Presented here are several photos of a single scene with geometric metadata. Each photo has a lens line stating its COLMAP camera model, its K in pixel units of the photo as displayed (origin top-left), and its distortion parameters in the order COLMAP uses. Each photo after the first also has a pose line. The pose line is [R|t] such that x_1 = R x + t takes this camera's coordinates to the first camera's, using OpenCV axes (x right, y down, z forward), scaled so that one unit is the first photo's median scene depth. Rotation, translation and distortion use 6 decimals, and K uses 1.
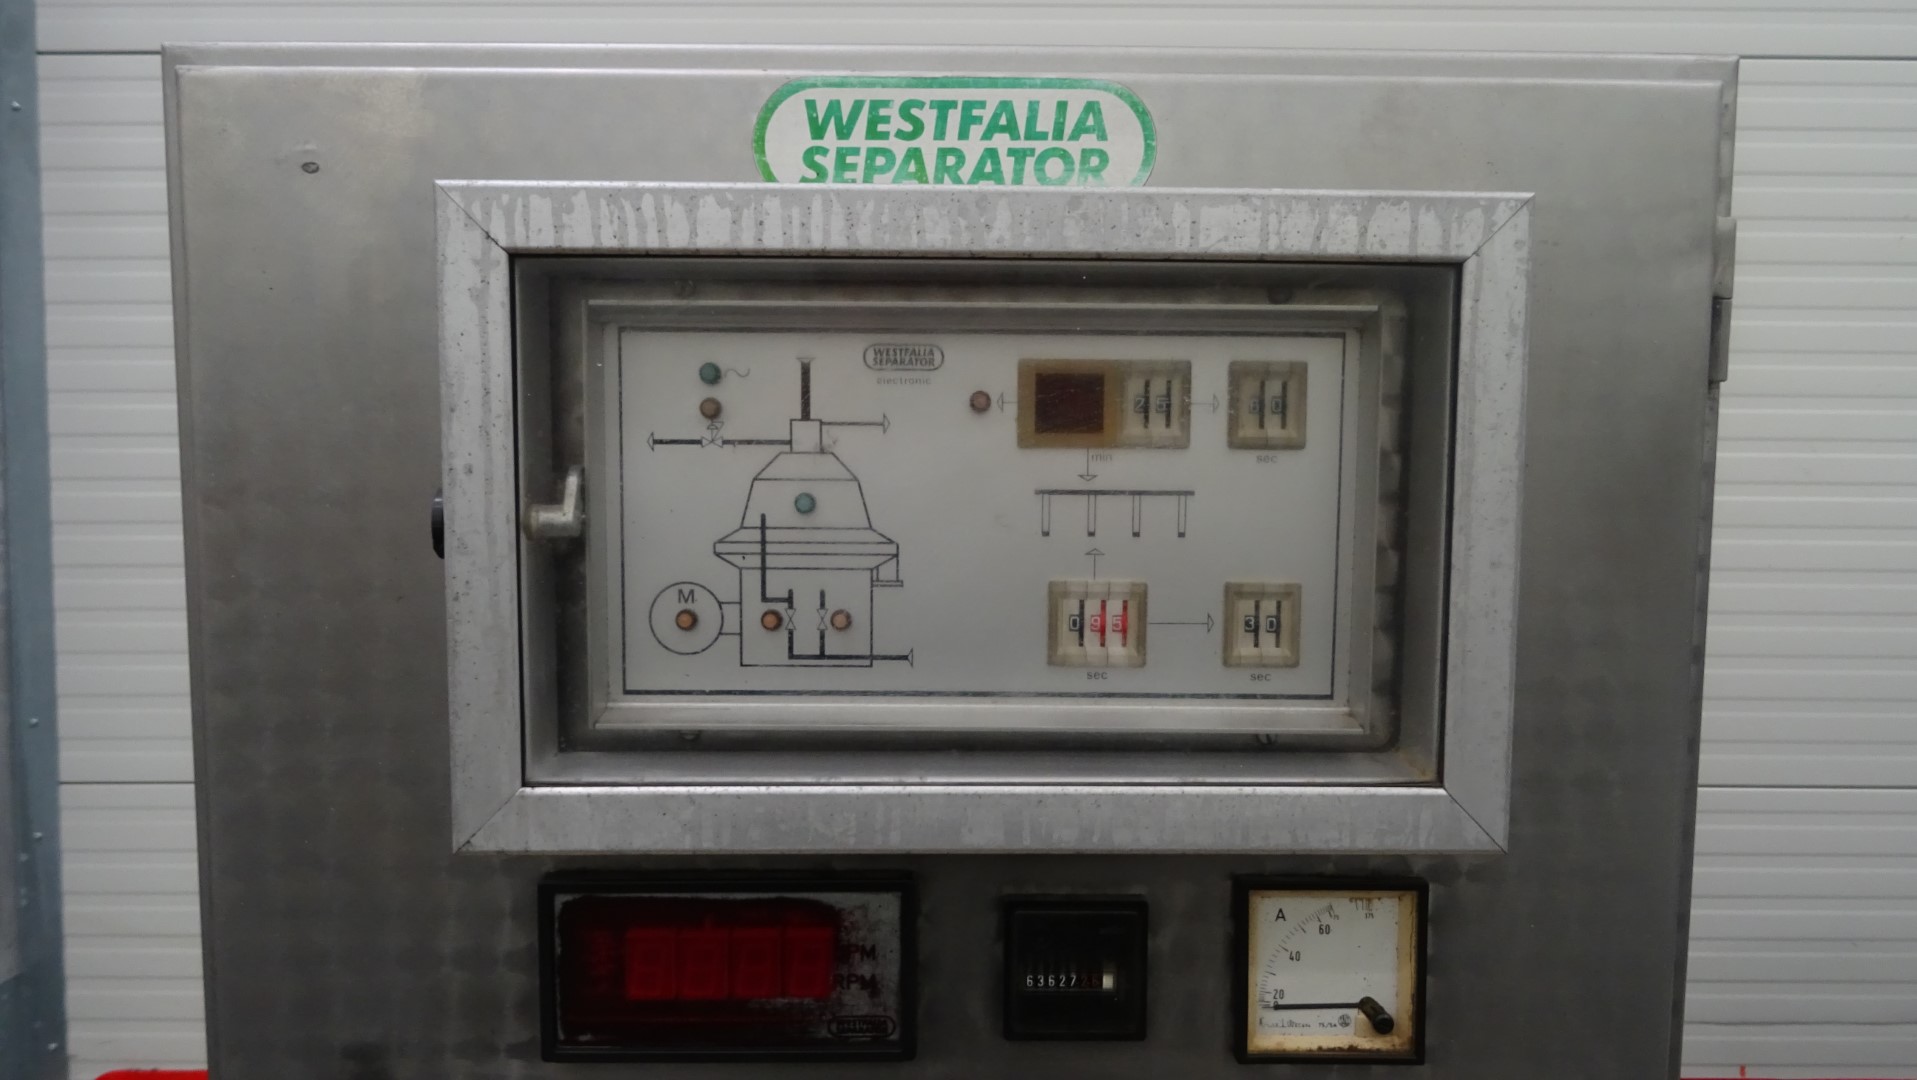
lens RADIAL K [[1452.8, 0, 963.0], [0, 1452.8, 533.1], [0, 0, 1]] dist [0.005241, -0.001782]
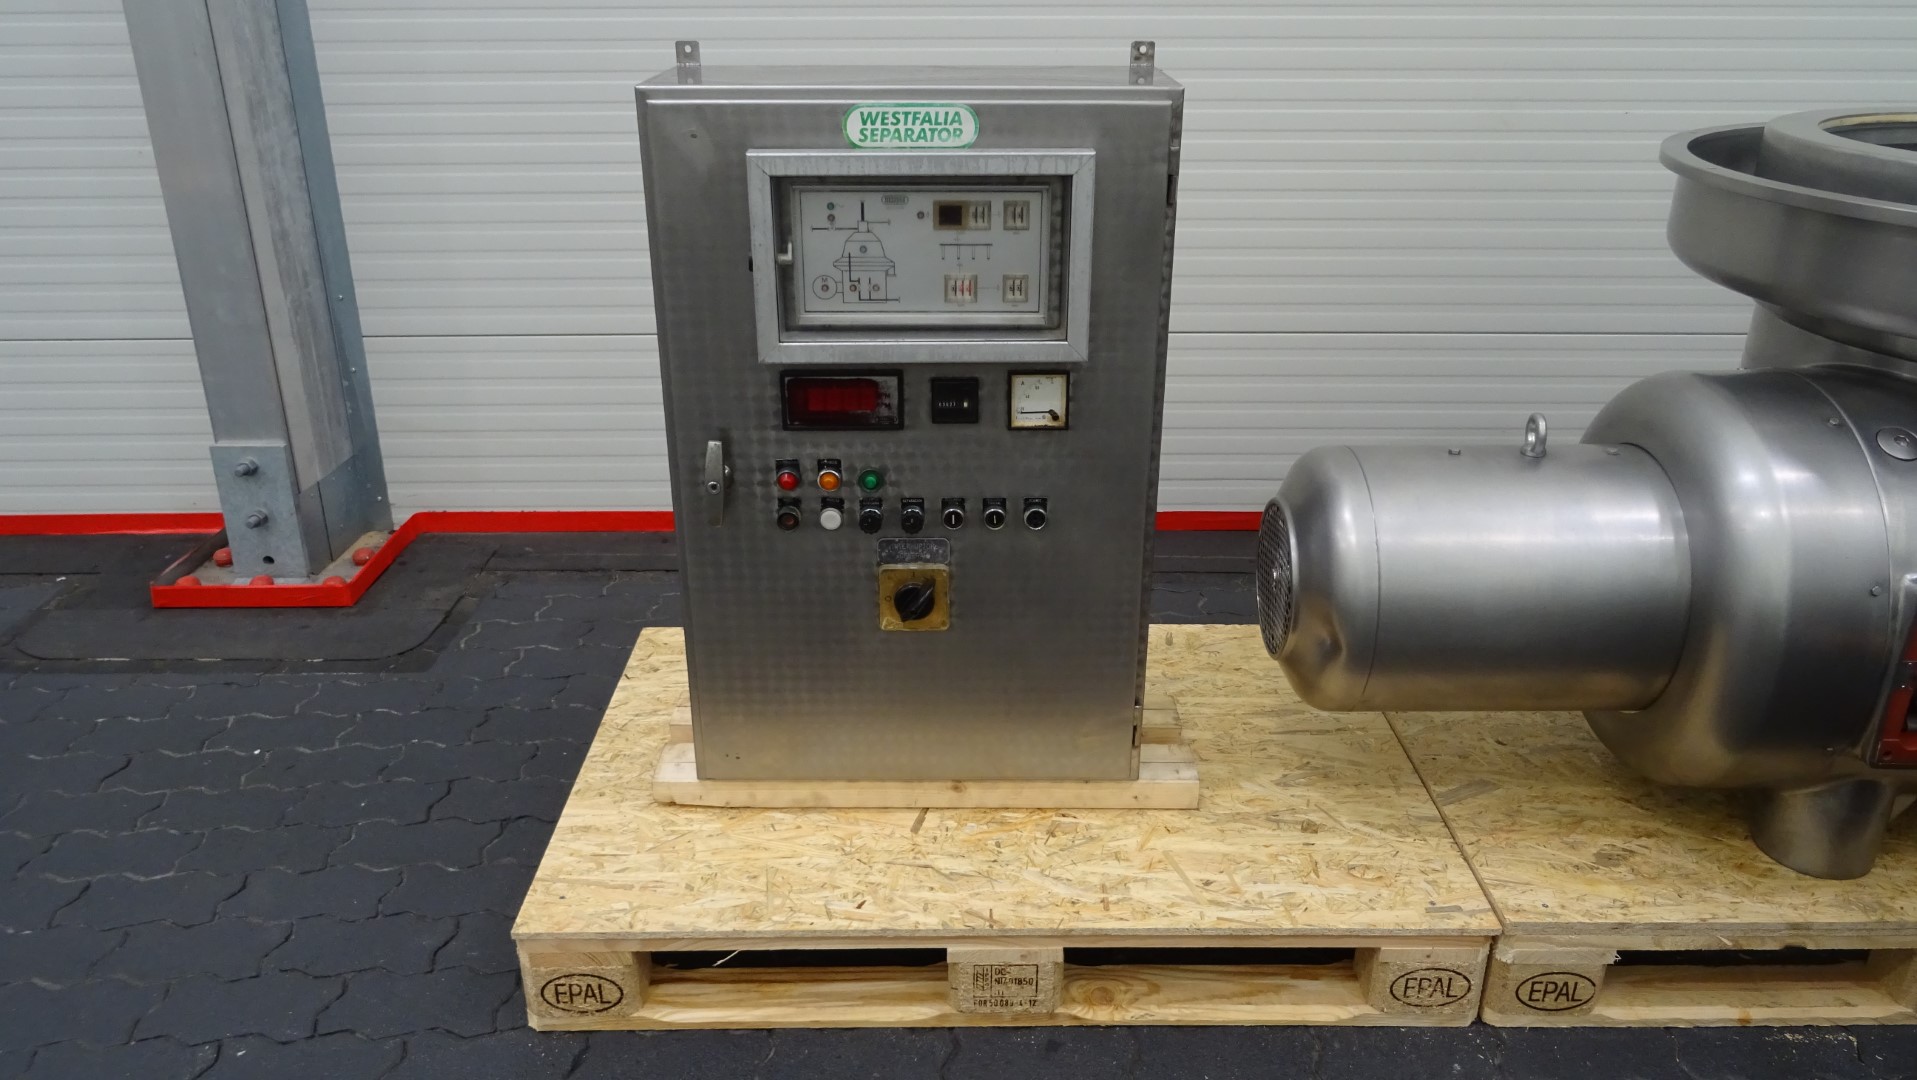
lens RADIAL K [[1452.8, 0, 963.0], [0, 1452.8, 533.1], [0, 0, 1]] dist [0.005241, -0.001782]
pose [[0.999982, -0.005674, -0.002127, 0.101708], [0.006053, 0.951596, 0.307291, -0.386206], [0.000281, -0.307298, 0.951613, -2.057572]]
